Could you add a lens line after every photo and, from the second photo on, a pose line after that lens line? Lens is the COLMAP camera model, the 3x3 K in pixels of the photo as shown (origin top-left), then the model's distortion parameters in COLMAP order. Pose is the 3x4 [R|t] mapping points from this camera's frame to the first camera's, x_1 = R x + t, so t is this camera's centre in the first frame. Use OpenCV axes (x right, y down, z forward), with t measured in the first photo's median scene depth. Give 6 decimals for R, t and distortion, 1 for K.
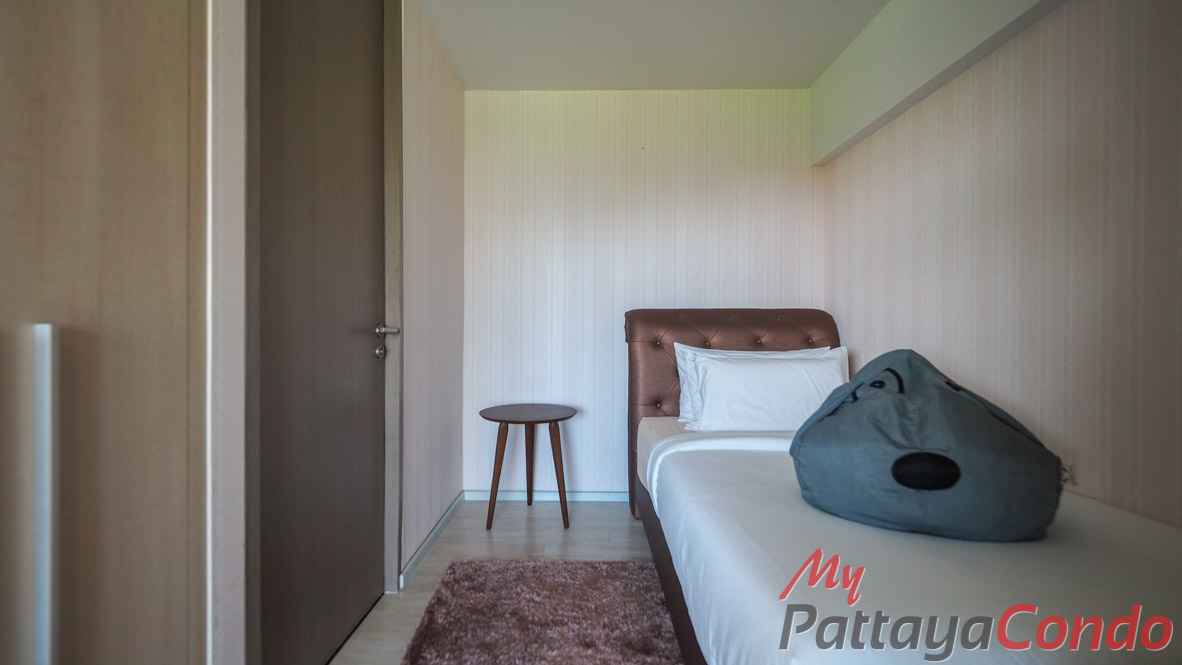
lens RADIAL K [[507.9, 0, 566.3], [0, 507.9, 329.3], [0, 0, 1]] dist [-0.016109, 0.006313]
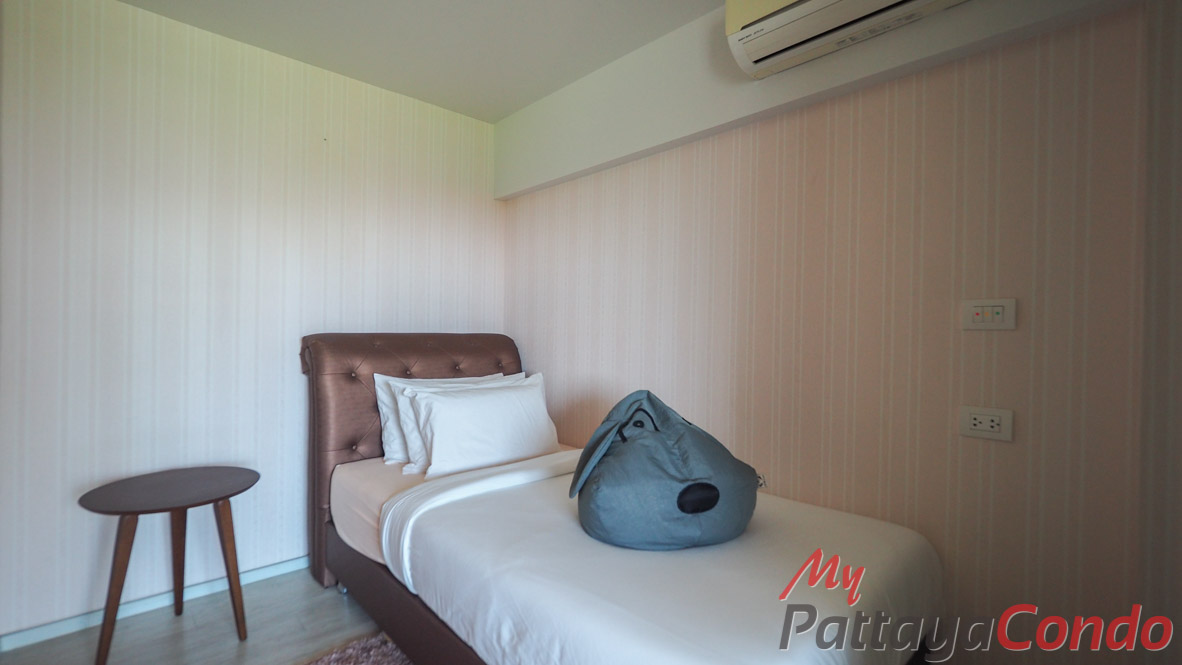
lens RADIAL K [[507.9, 0, 591.5], [0, 507.9, 336.5], [0, 0, 1]] dist [-0.016109, 0.006313]
pose [[0.706965, 0.000618, 0.707249, -0.141859], [-0.009042, 0.999926, 0.008165, -0.049385], [-0.707191, -0.012167, 0.706918, 0.113878]]
